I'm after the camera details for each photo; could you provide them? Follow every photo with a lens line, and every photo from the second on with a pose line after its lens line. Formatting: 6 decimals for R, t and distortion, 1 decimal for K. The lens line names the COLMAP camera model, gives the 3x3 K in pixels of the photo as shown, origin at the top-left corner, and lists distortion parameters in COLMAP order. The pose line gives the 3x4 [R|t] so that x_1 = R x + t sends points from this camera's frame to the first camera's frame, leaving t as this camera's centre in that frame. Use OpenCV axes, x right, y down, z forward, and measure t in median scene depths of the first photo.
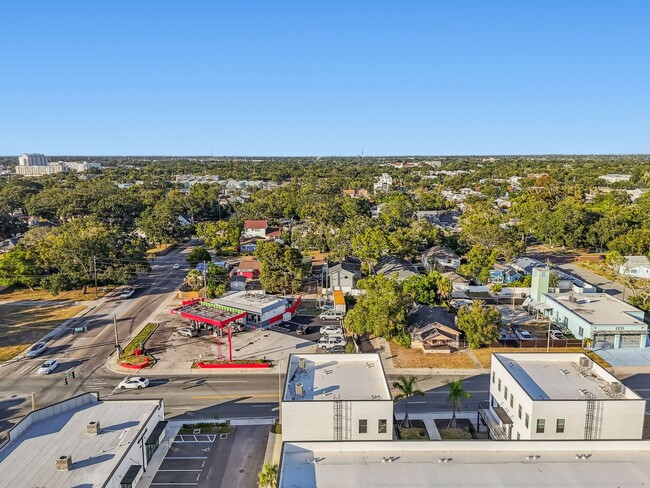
lens RADIAL K [[482.5, 0, 326.8], [0, 482.5, 240.3], [0, 0, 1]] dist [0.091290, -0.095052]
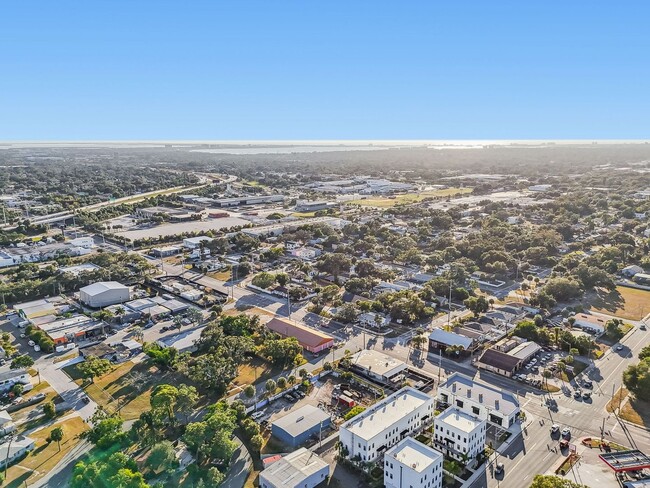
lens RADIAL K [[488.0, 0, 325.0], [0, 488.0, 244.0], [0, 0, 1]] dist [0.085803, -0.105376]
pose [[-0.712810, 0.153566, -0.684339, 1.253496], [-0.115459, 0.936730, 0.330465, -0.800492], [0.691789, 0.314571, -0.649979, 1.057048]]
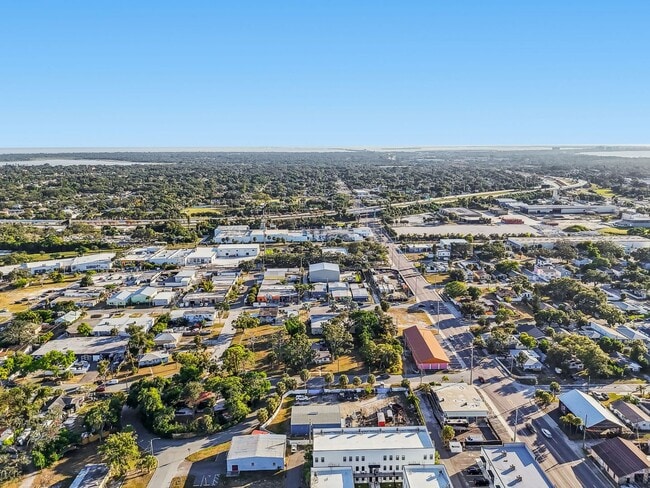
lens RADIAL K [[482.5, 0, 326.8], [0, 482.5, 240.3], [0, 0, 1]] dist [0.091290, -0.095052]
pose [[-0.999547, 0.016640, -0.025083, 0.287801], [0.006410, 0.931863, 0.362754, -0.865590], [0.029410, 0.362429, -0.931547, 1.457437]]
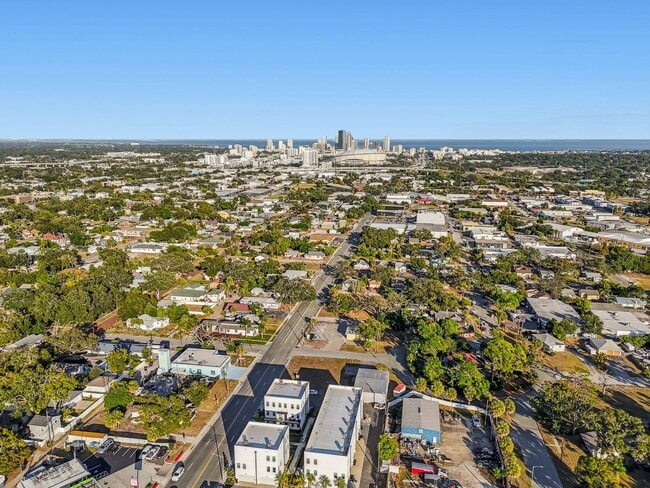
lens RADIAL K [[484.4, 0, 328.7], [0, 484.4, 245.9], [0, 0, 1]] dist [0.087252, -0.086867]
pose [[0.190957, -0.209022, 0.959086, -1.093764], [0.170254, 0.969309, 0.177352, -0.533911], [-0.966721, 0.129421, 0.220683, 0.011369]]
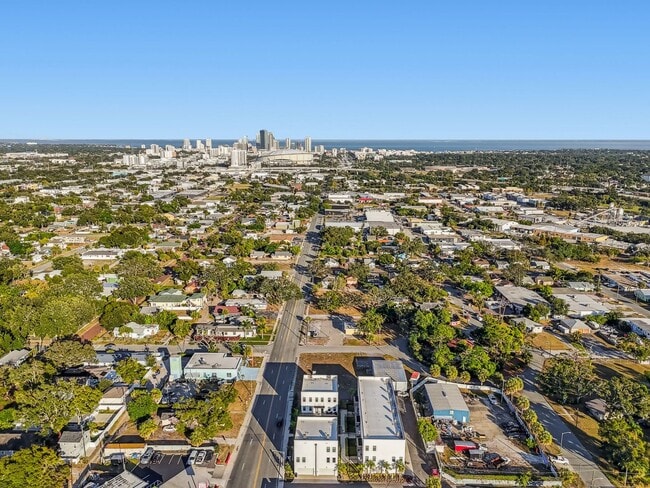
lens RADIAL K [[484.9, 0, 327.1], [0, 484.9, 246.0], [0, 0, 1]] dist [0.091248, -0.094901]
pose [[0.025640, -0.212436, 0.976839, -1.185733], [0.172099, 0.963509, 0.205019, -0.595553], [-0.984746, 0.162856, 0.061264, 0.340513]]
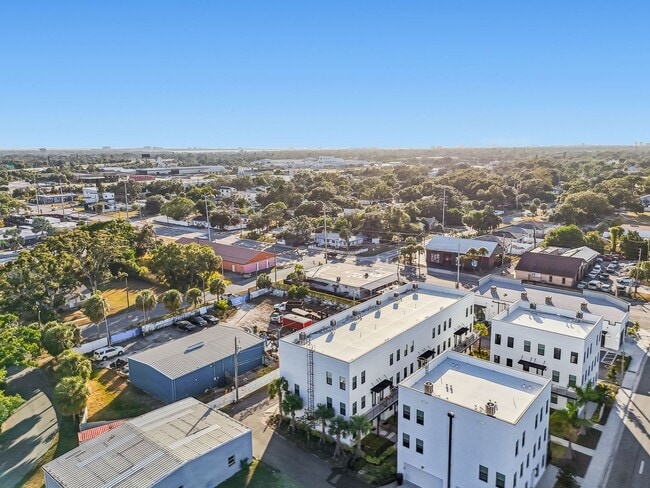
lens RADIAL K [[491.1, 0, 327.0], [0, 491.1, 240.7], [0, 0, 1]] dist [0.085706, -0.091483]
pose [[-0.637195, 0.154552, -0.755047, 0.705274], [-0.125405, 0.945839, 0.299437, -0.120317], [0.760432, 0.285486, -0.583302, 0.668844]]
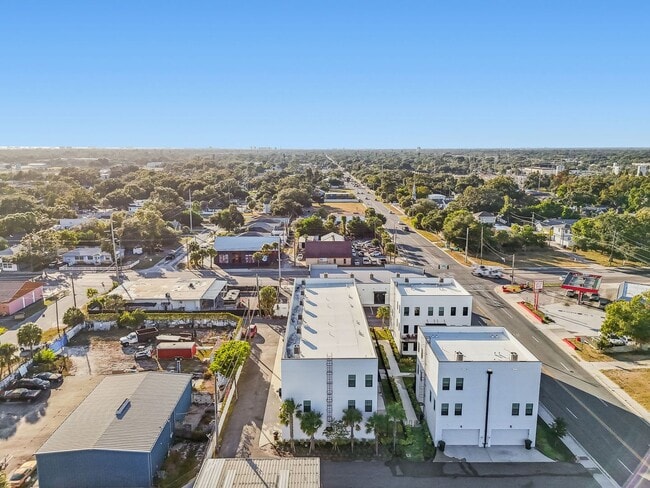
lens RADIAL K [[482.5, 0, 326.8], [0, 482.5, 240.3], [0, 0, 1]] dist [0.091290, -0.095052]
pose [[0.010637, 0.193839, -0.980976, 0.809783], [-0.176808, 0.965938, 0.188951, -0.055167], [0.984188, 0.171434, 0.044547, 0.306934]]
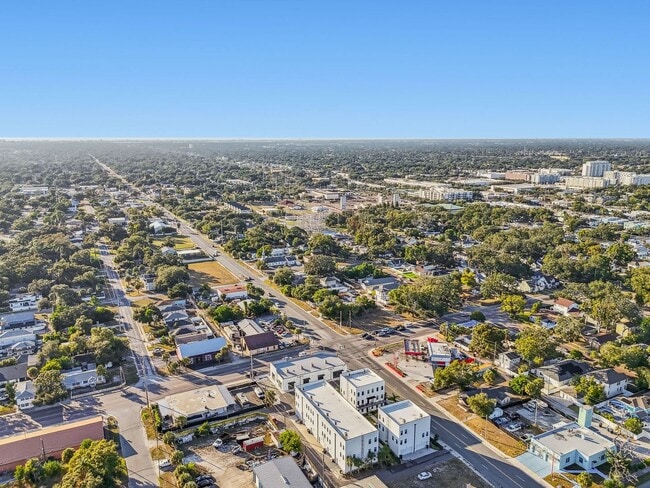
lens RADIAL K [[491.1, 0, 327.0], [0, 491.1, 240.7], [0, 0, 1]] dist [0.085706, -0.091483]
pose [[0.452792, 0.189639, -0.871215, 1.363191], [-0.157317, 0.978782, 0.131292, -0.523724], [0.877628, 0.077609, 0.473019, -0.427501]]
